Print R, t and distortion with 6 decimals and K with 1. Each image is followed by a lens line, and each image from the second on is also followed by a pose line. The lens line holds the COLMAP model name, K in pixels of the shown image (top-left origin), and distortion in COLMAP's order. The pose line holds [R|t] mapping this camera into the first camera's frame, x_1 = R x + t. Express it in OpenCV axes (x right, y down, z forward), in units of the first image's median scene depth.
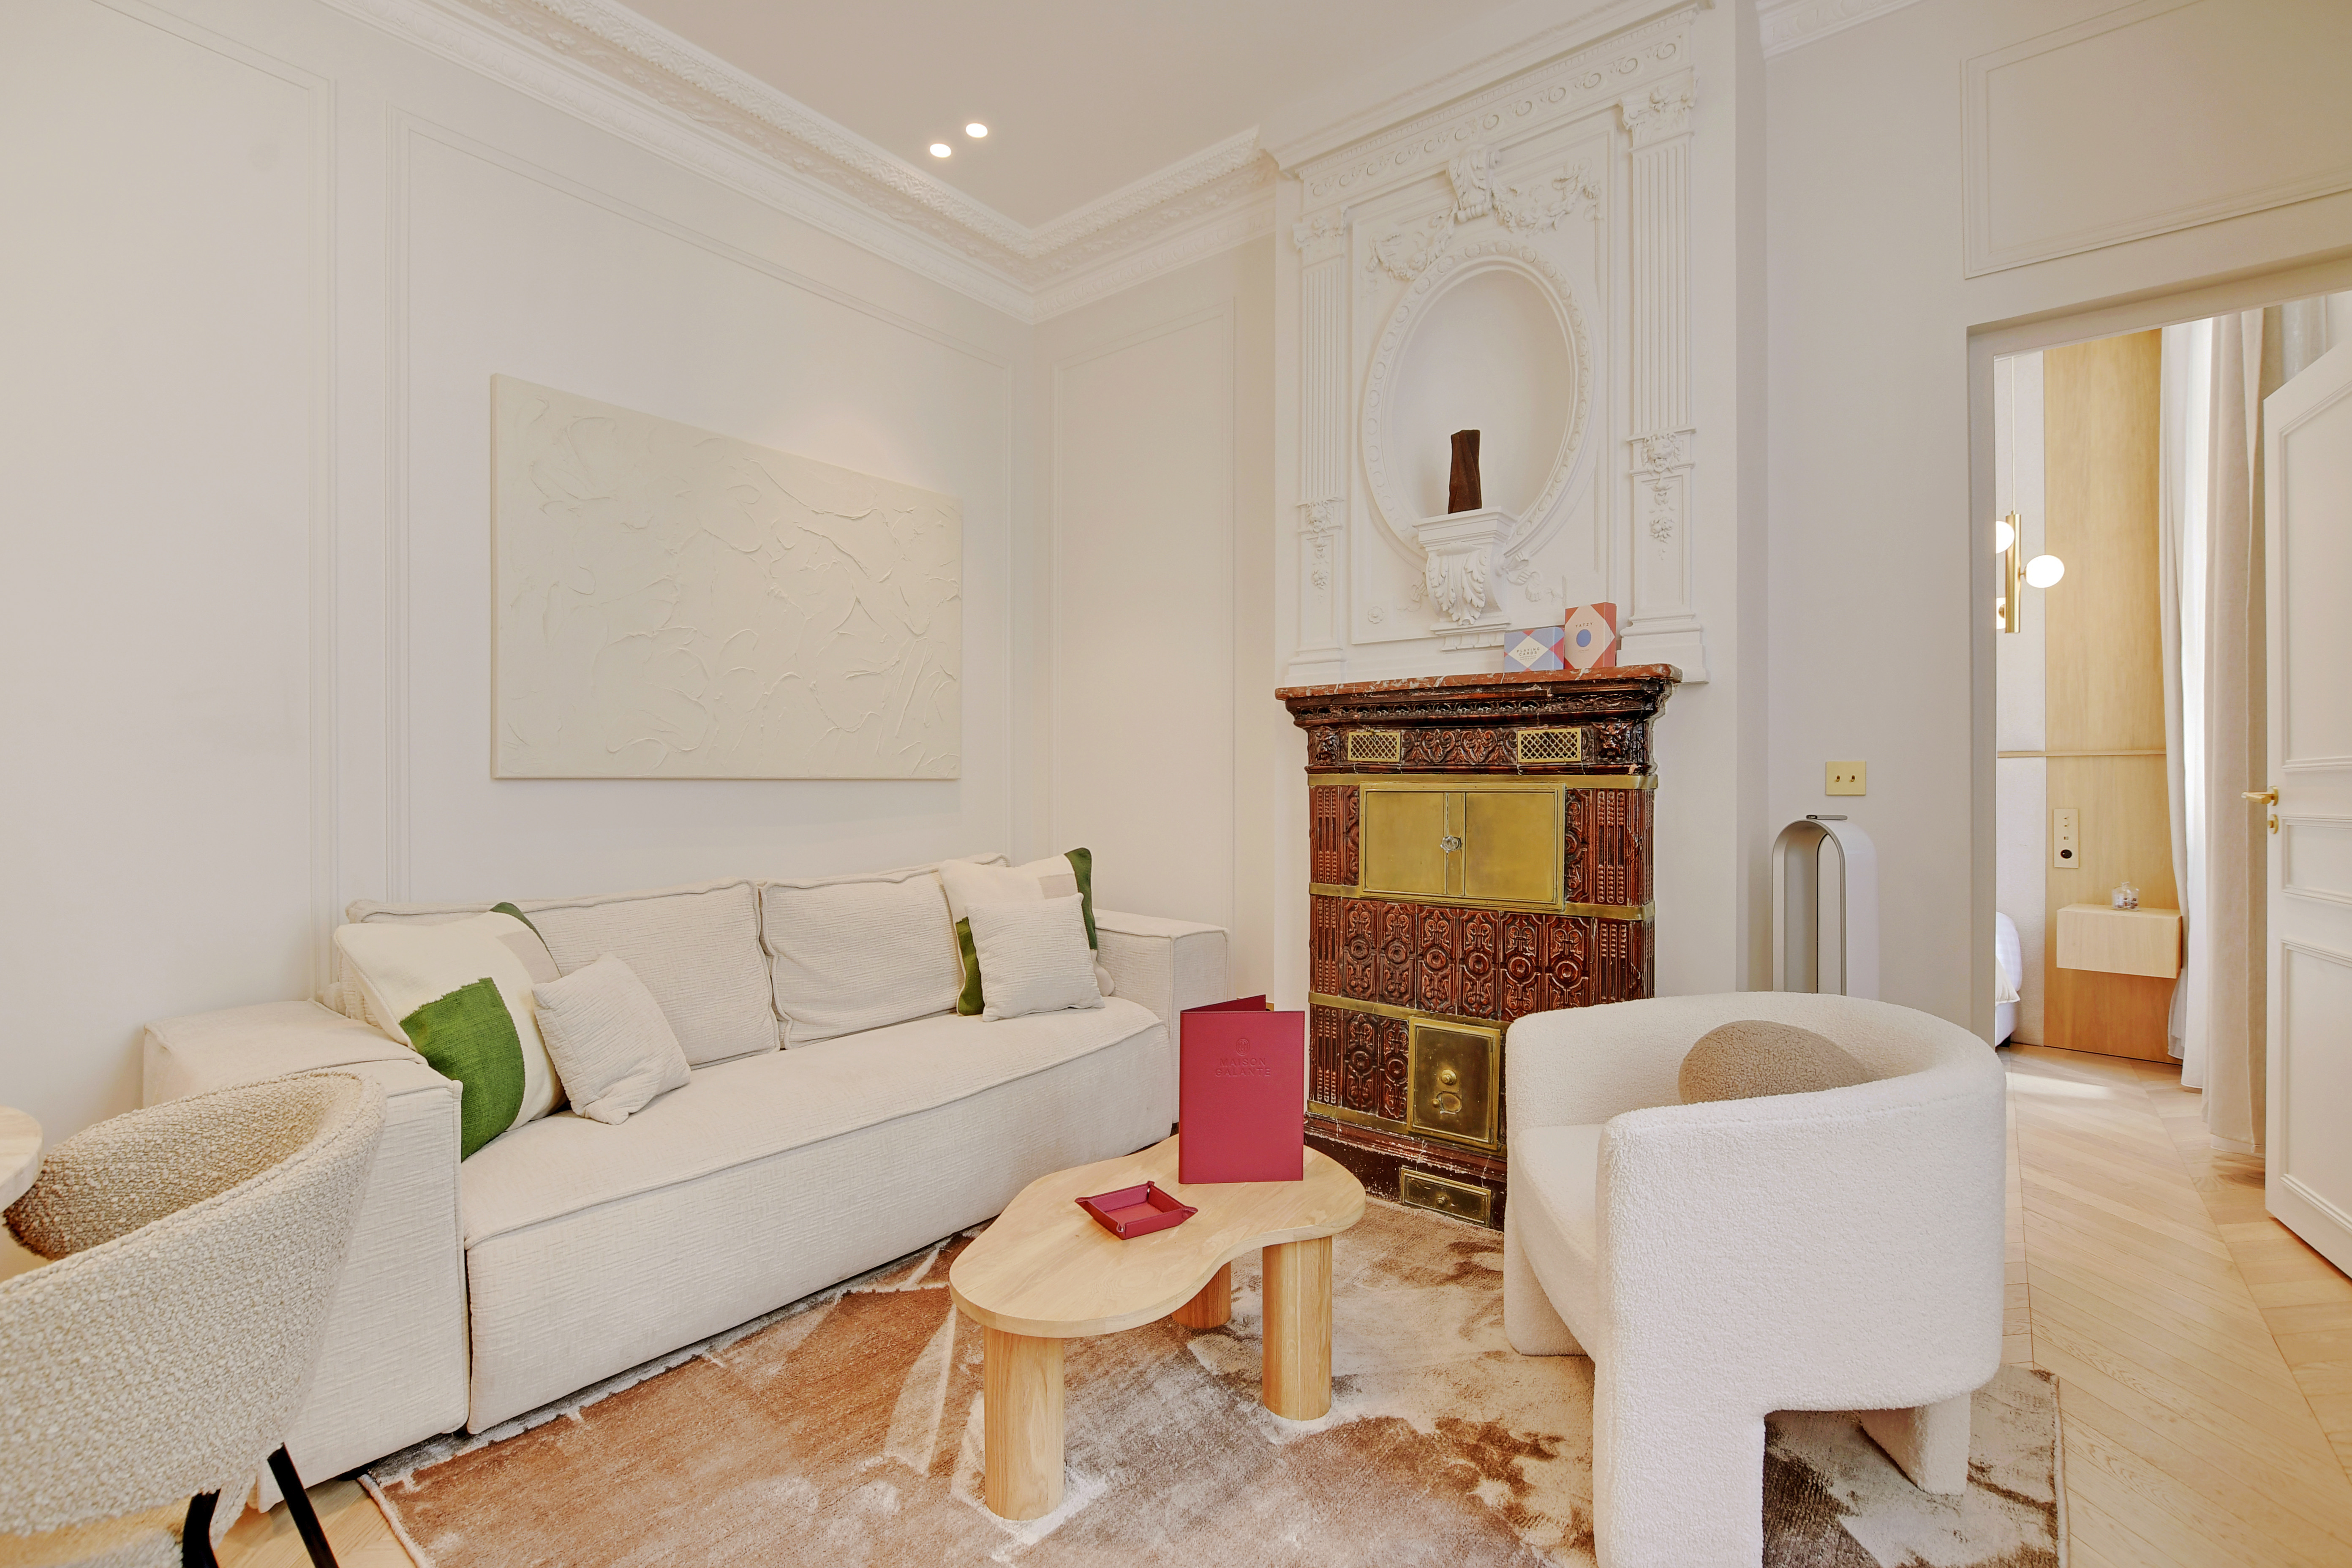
lens RADIAL K [[1075.8, 0, 1178.2], [0, 1075.8, 775.5], [0, 0, 1]] dist [-0.005943, -0.000001]
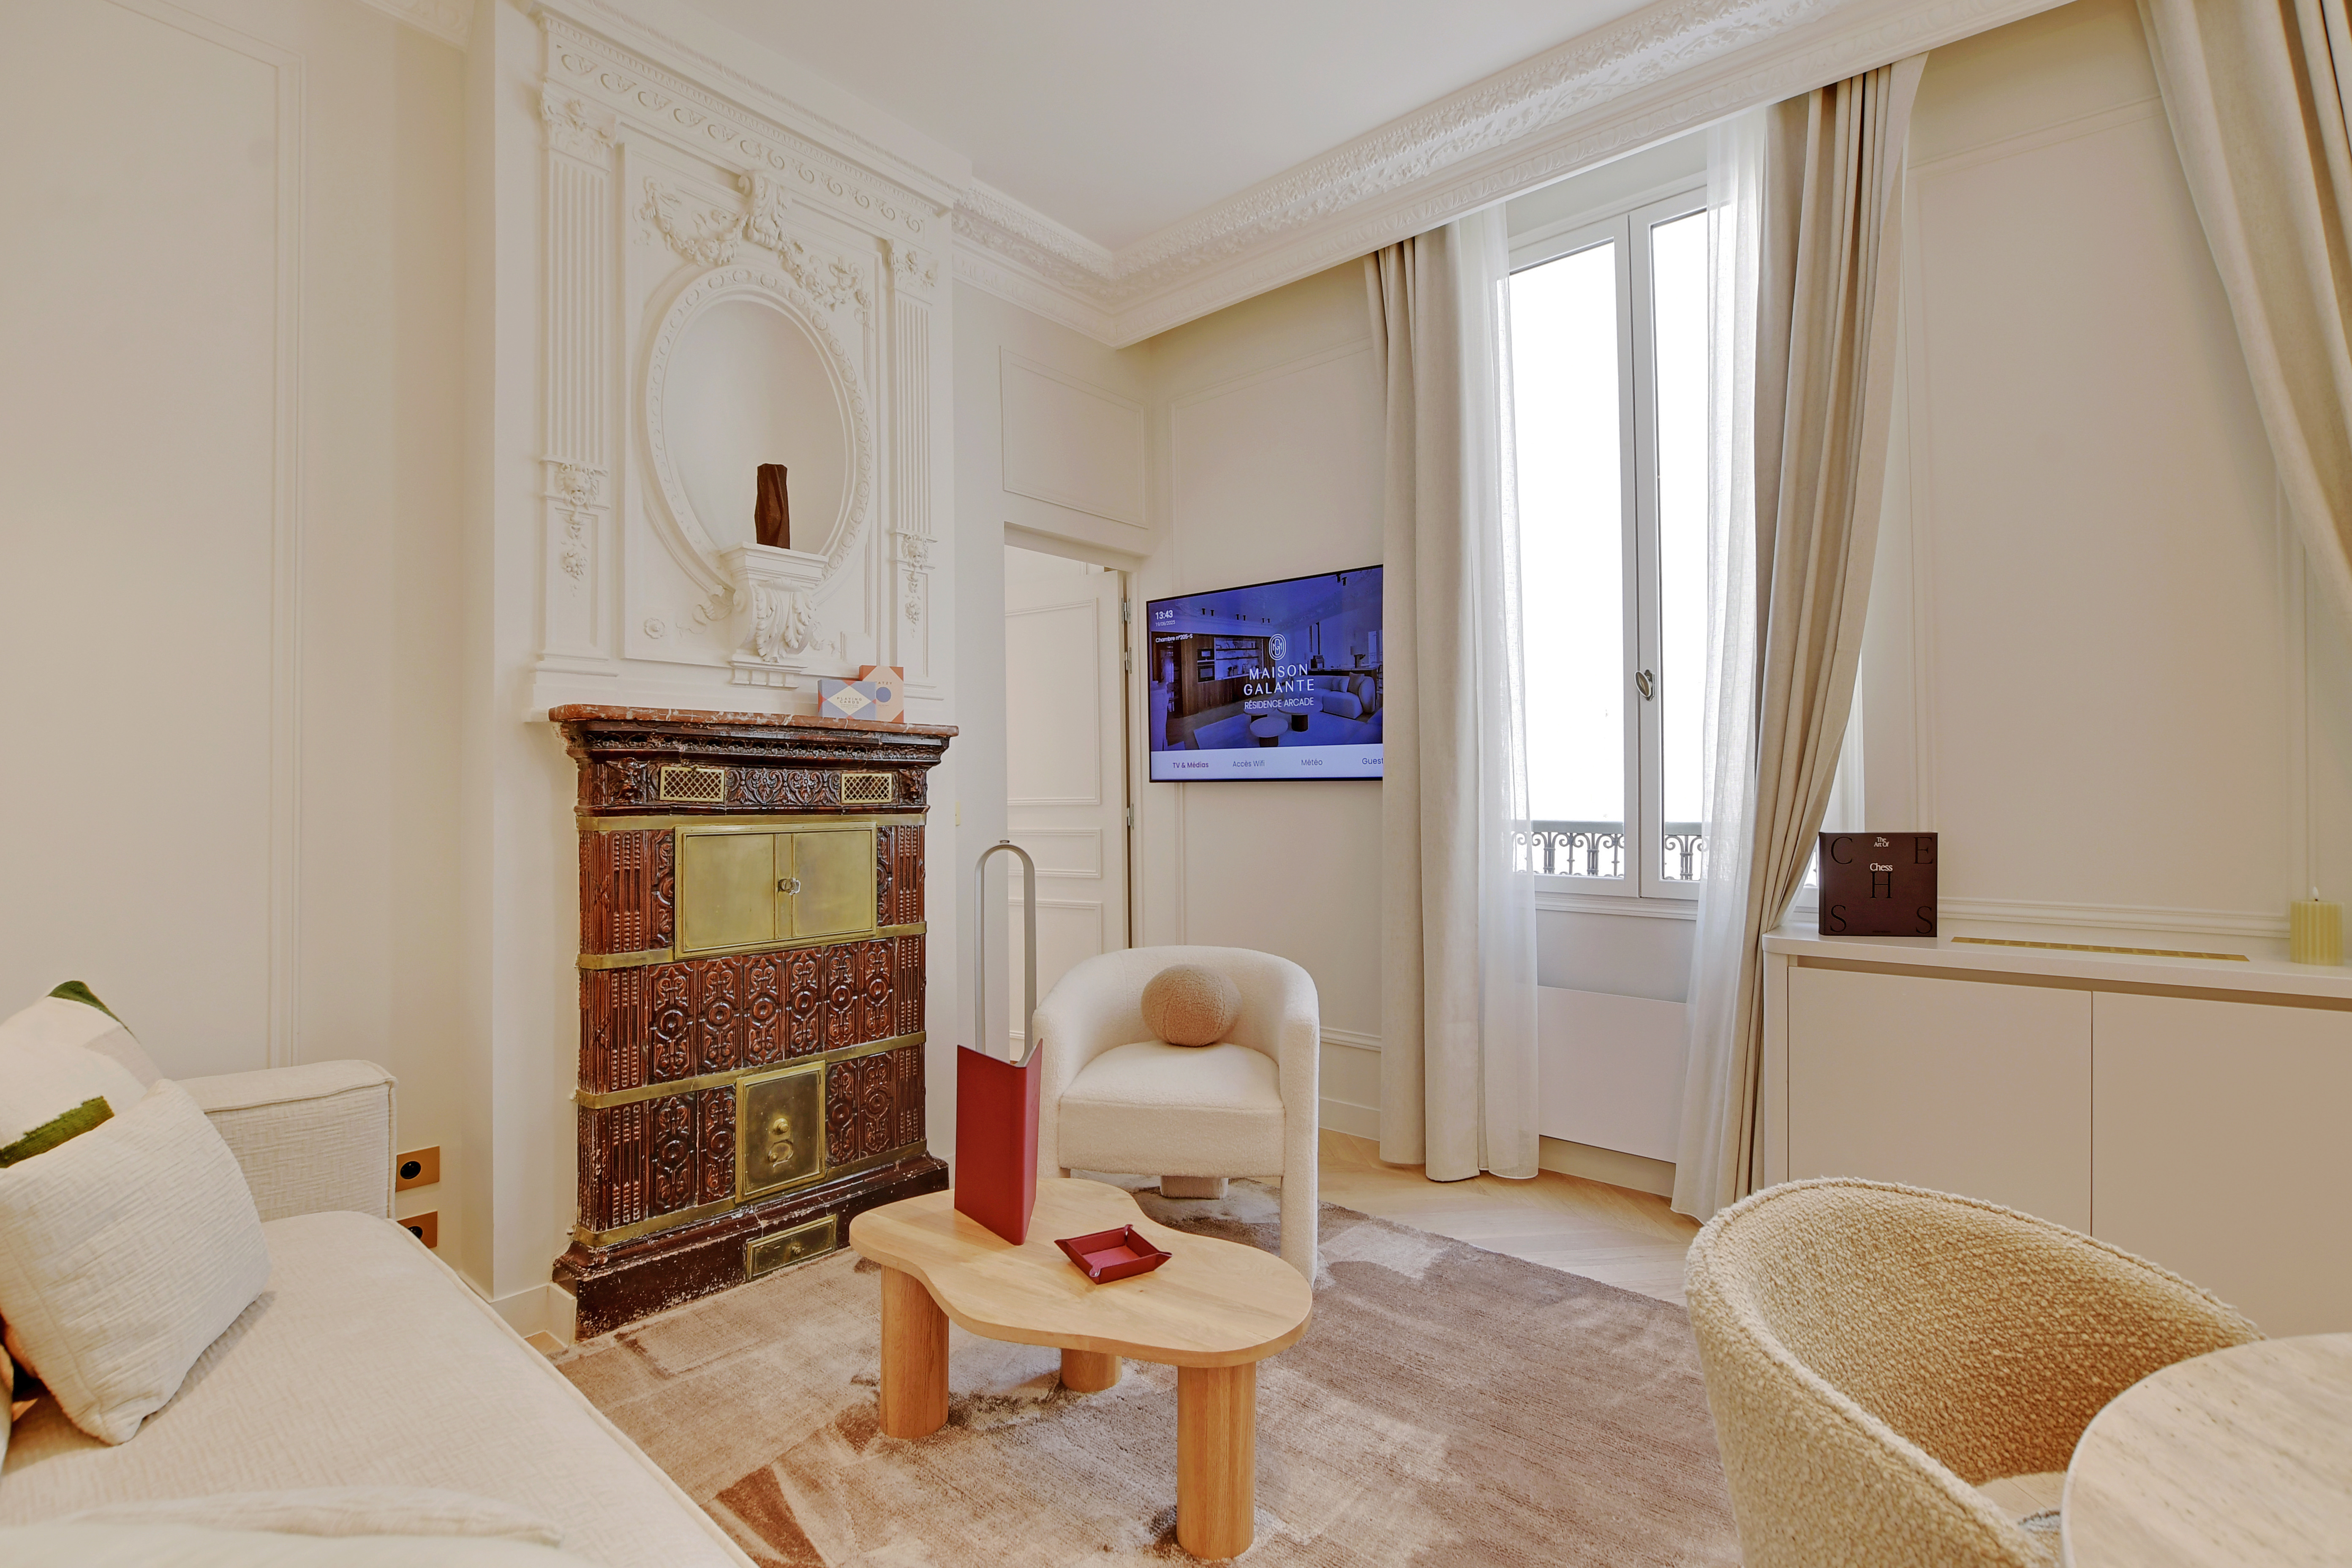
lens RADIAL K [[1075.8, 0, 1171.4], [0, 1075.8, 798.6], [0, 0, 1]] dist [-0.005943, -0.000001]
pose [[0.045835, 0.001333, 0.998948, -0.697524], [0.000149, 0.999999, -0.001341, -0.014466], [-0.998949, 0.000211, 0.045835, 0.595515]]
